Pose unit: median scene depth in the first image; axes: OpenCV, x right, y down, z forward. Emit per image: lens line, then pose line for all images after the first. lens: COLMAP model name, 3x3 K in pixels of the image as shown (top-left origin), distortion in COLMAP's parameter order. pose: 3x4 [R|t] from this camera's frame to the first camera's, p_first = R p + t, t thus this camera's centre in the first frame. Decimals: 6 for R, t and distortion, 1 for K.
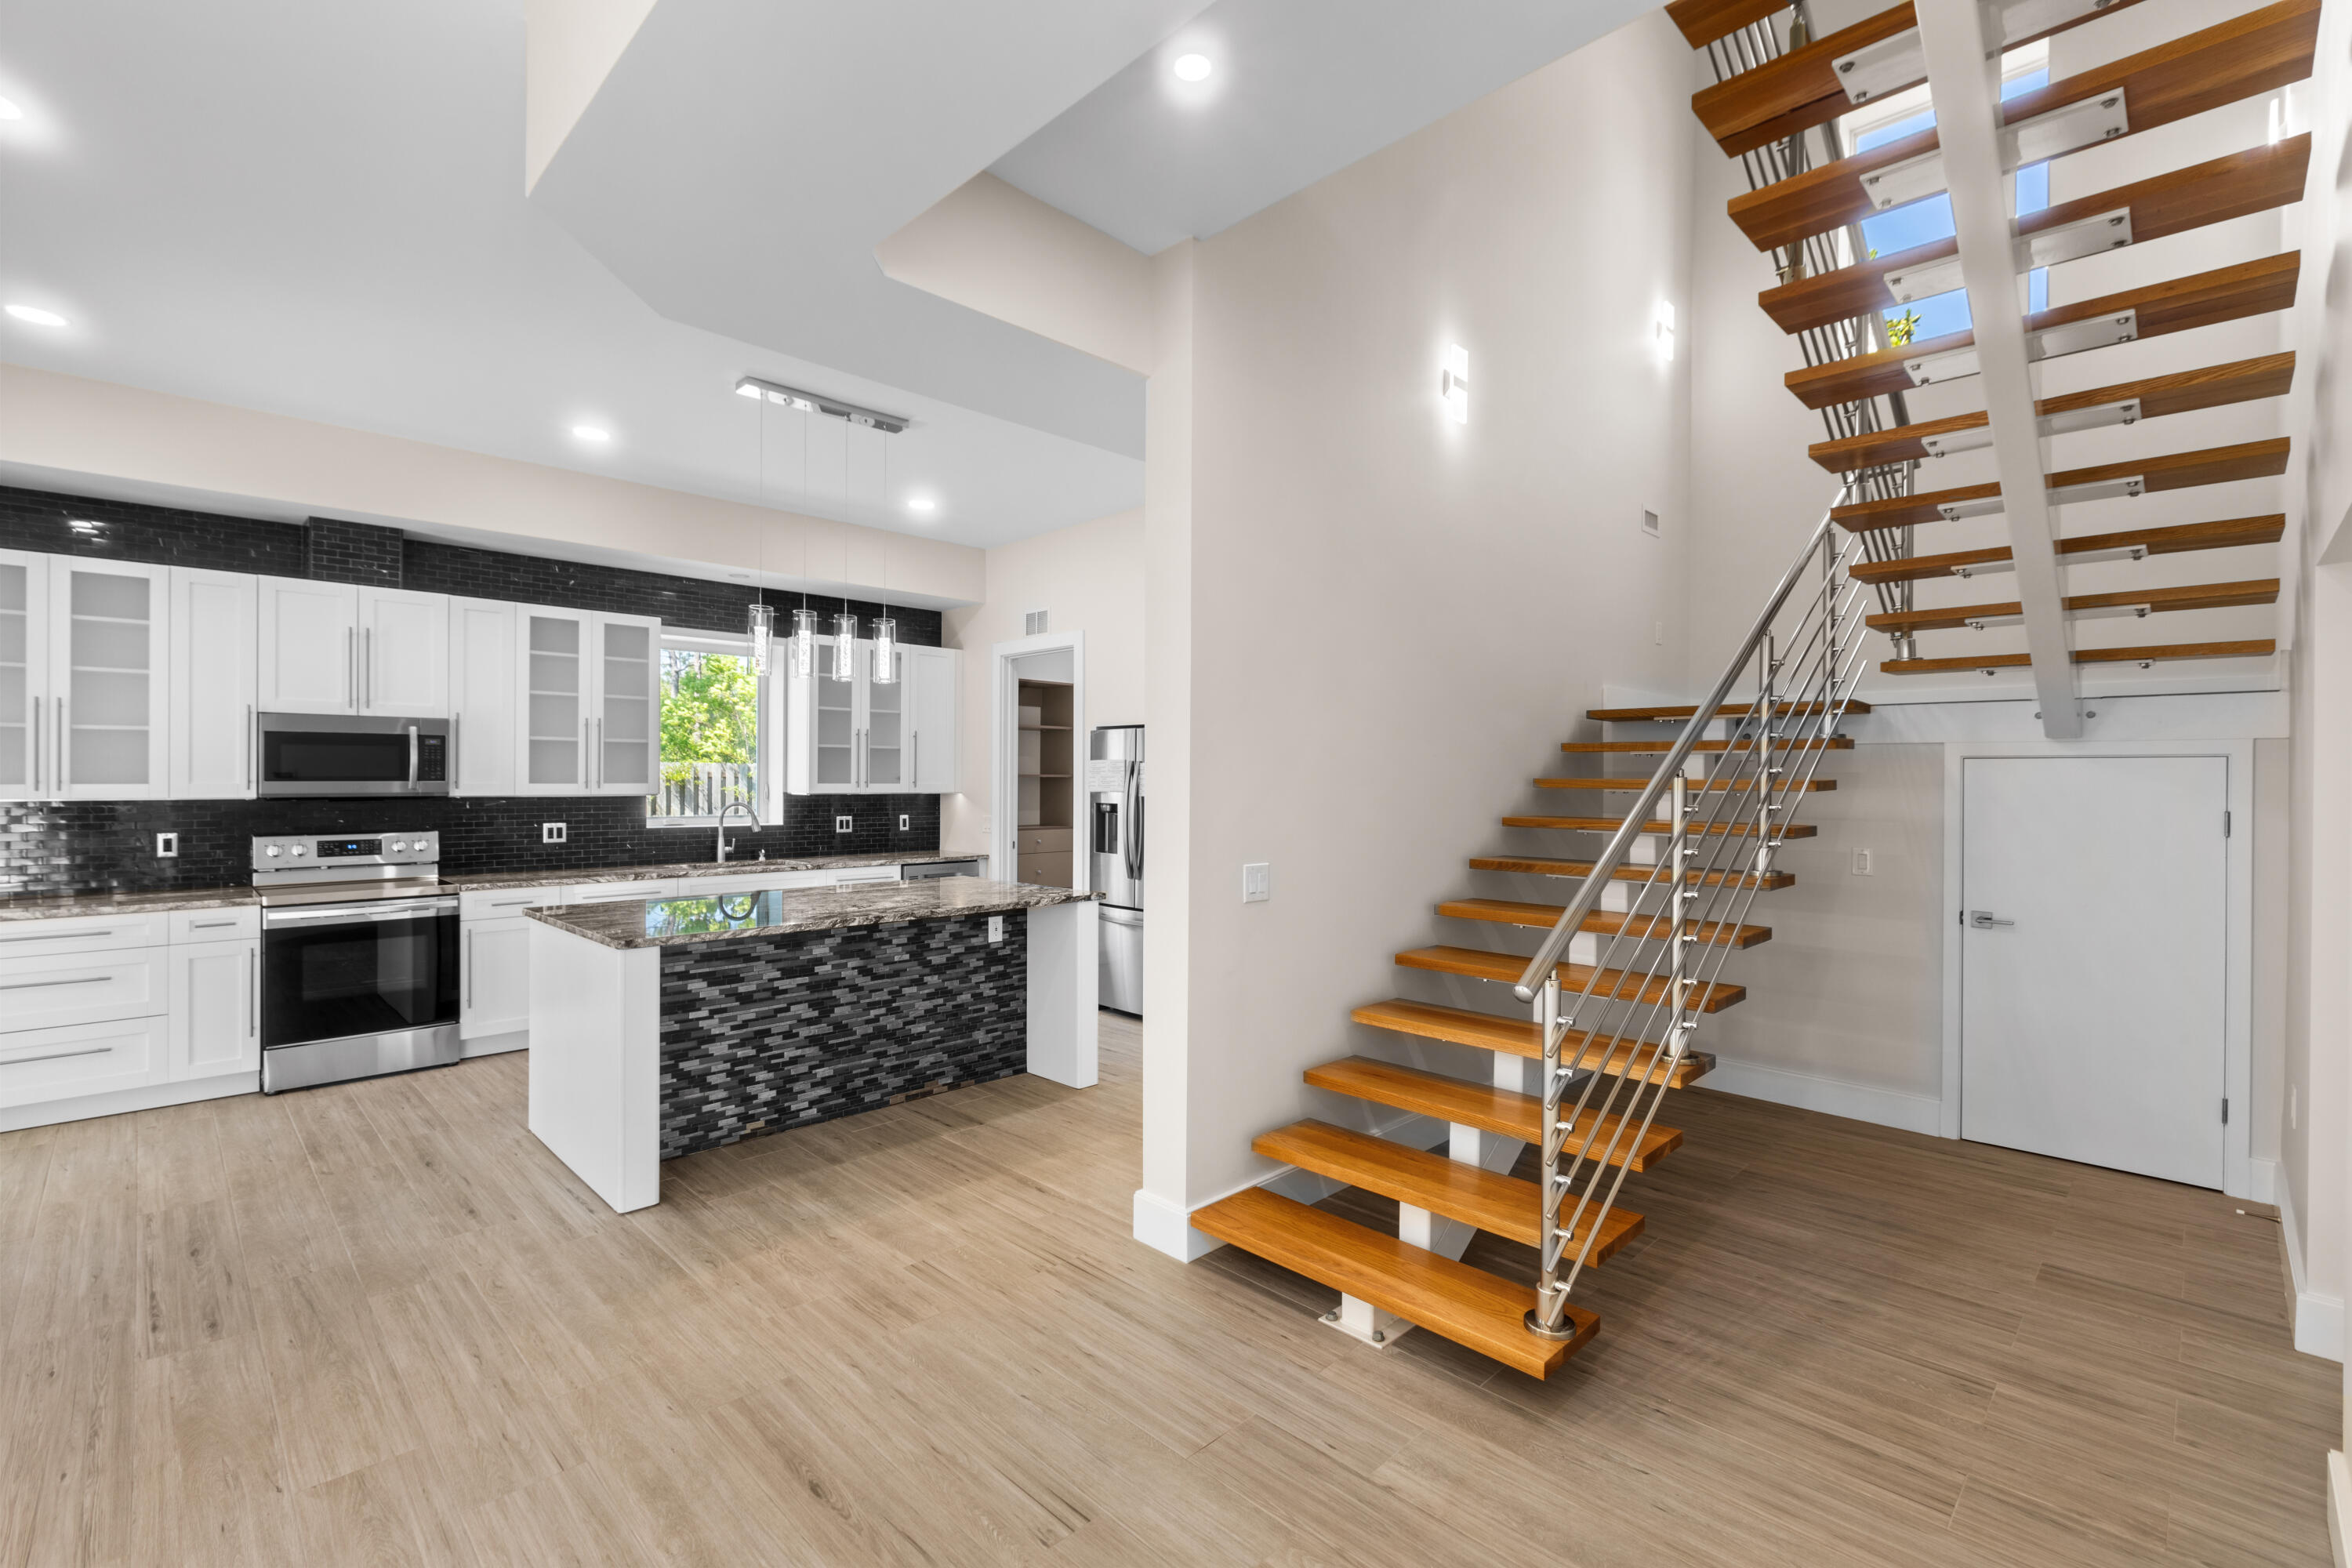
lens RADIAL K [[1032.3, 0, 1170.4], [0, 1032.3, 778.7], [0, 0, 1]] dist [0.000577, -0.000838]
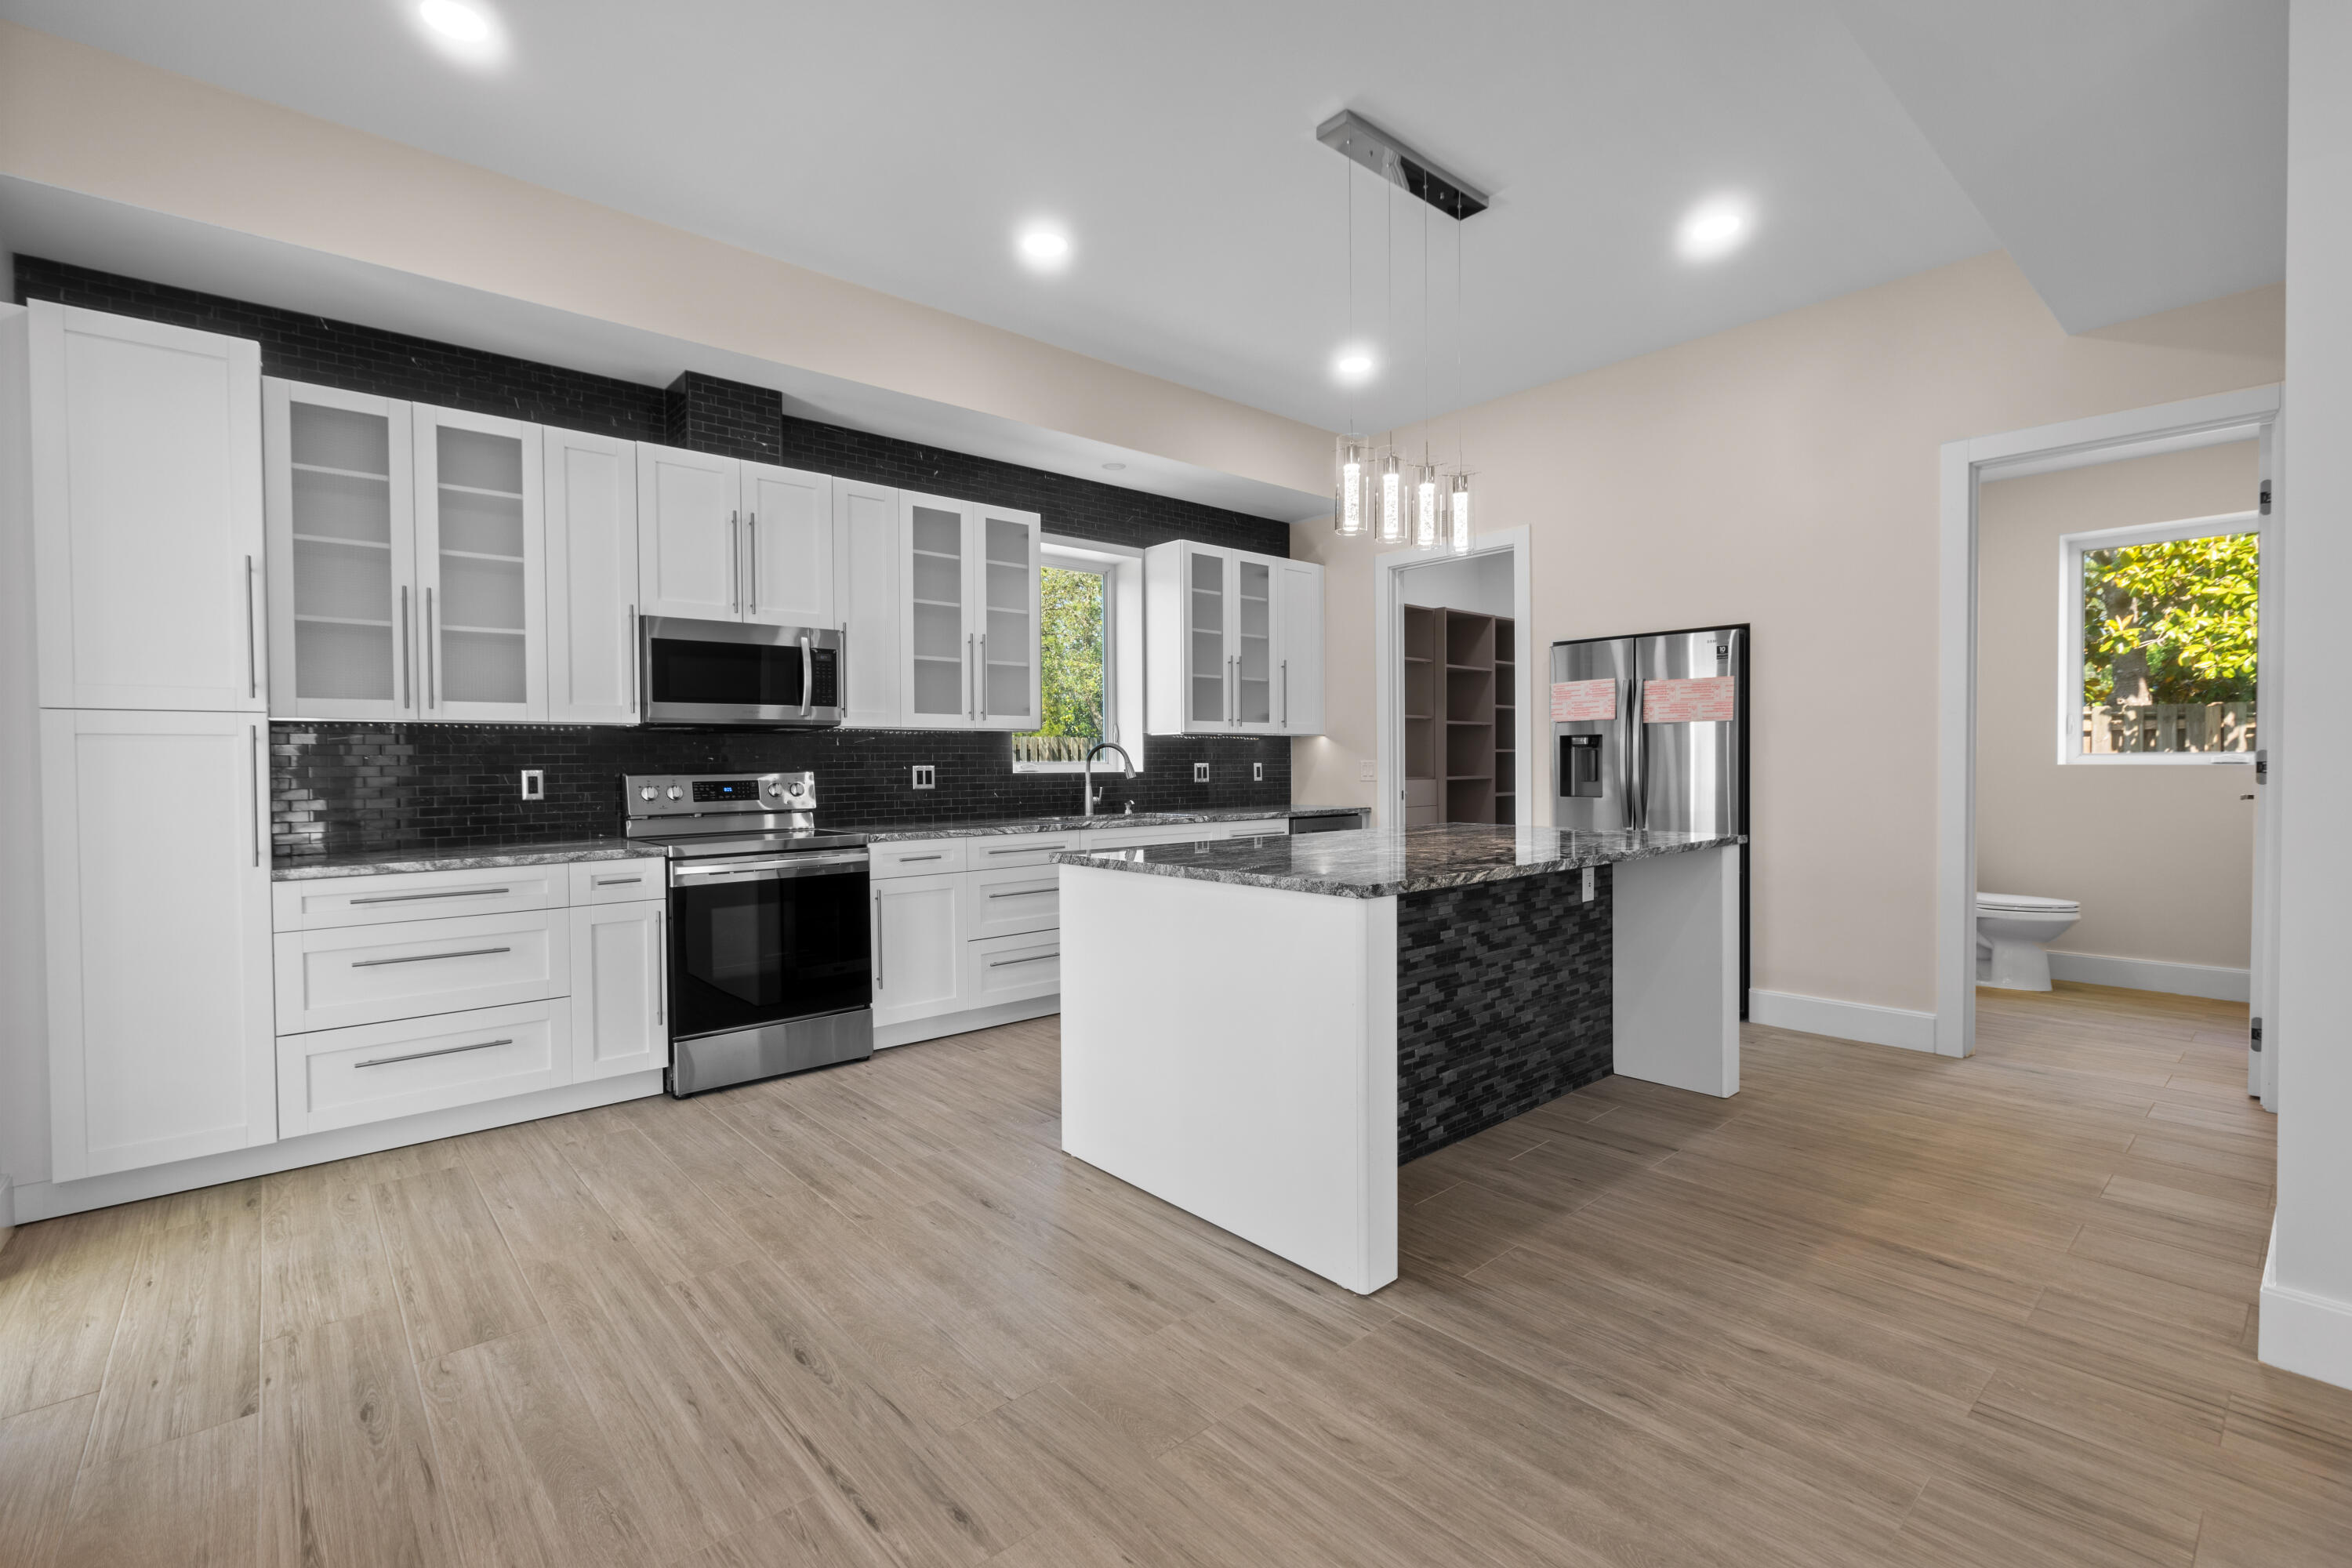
lens RADIAL K [[1032.3, 0, 1170.4], [0, 1032.3, 778.7], [0, 0, 1]] dist [0.000577, -0.000838]
pose [[0.997787, -0.012058, -0.065394, -0.427349], [0.013060, 0.999803, 0.014918, 0.054217], [0.065201, -0.015739, 0.997748, 0.235029]]
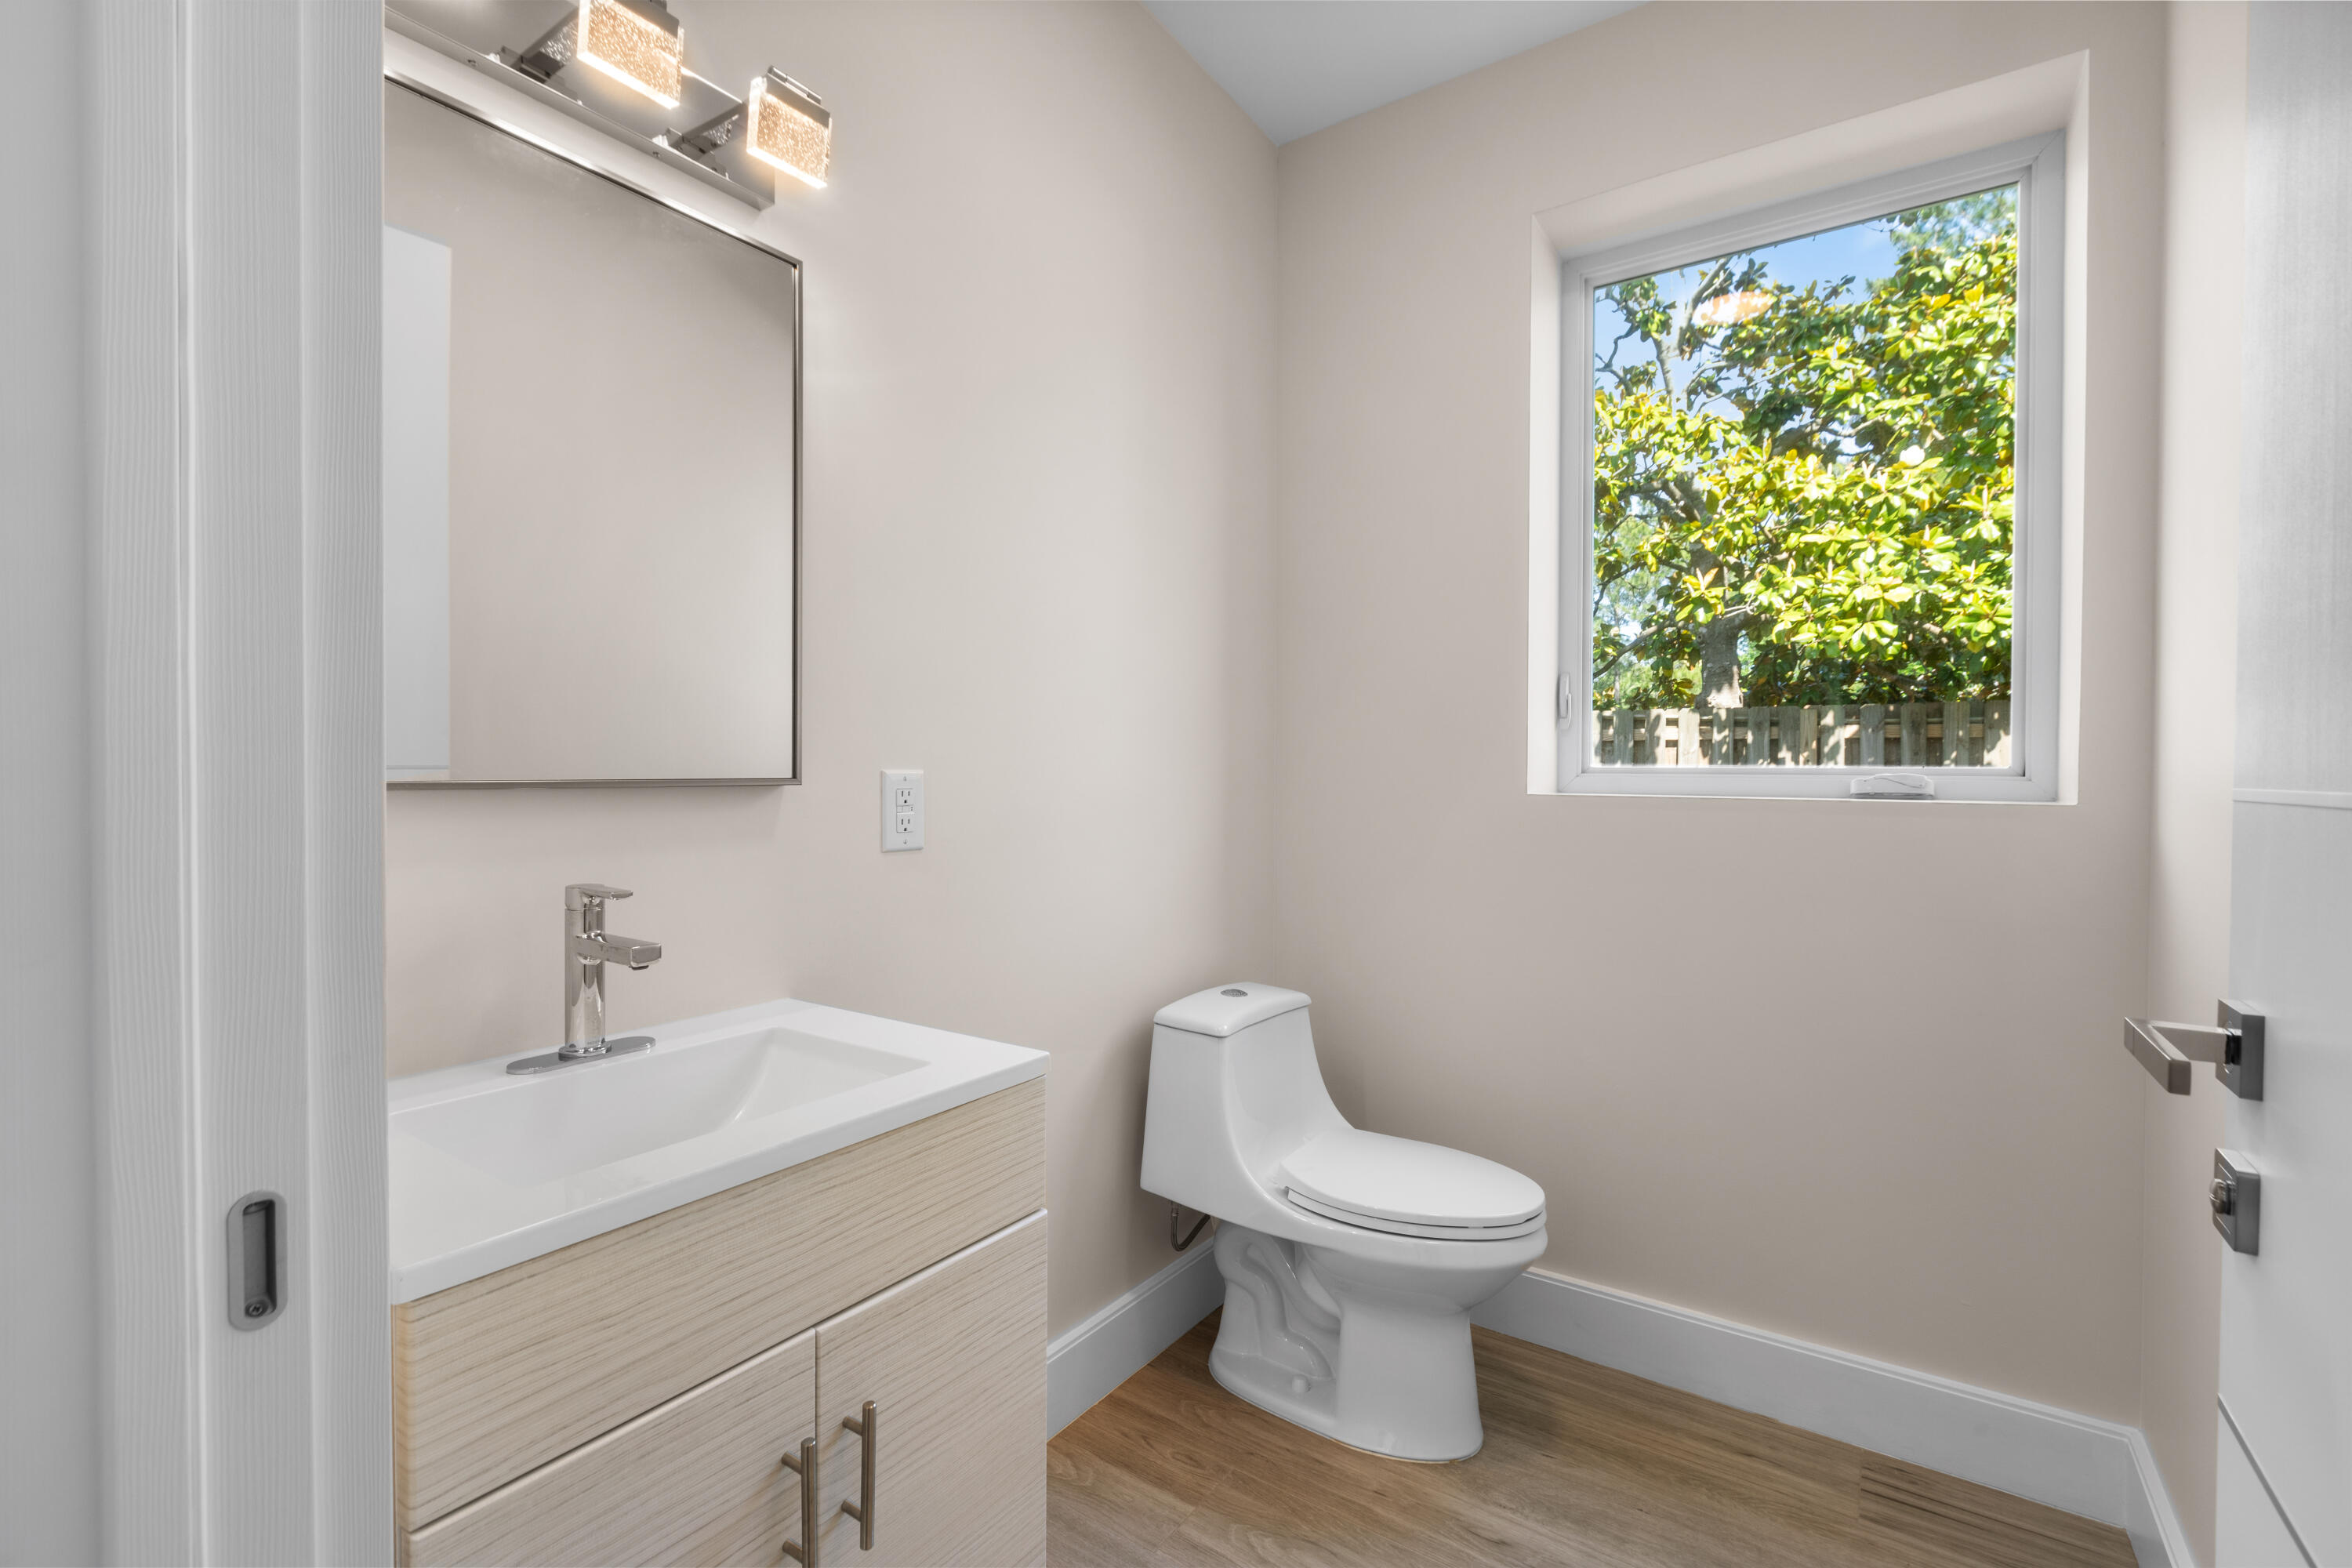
lens RADIAL K [[1031.2, 0, 1165.7], [0, 1031.2, 779.9], [0, 0, 1]] dist [-0.000536, 0.000437]
pose [[0.984300, -0.006616, 0.176379, 0.231902], [0.004235, 0.999895, 0.013876, 0.051036], [-0.176452, -0.012911, 0.984224, 1.005337]]
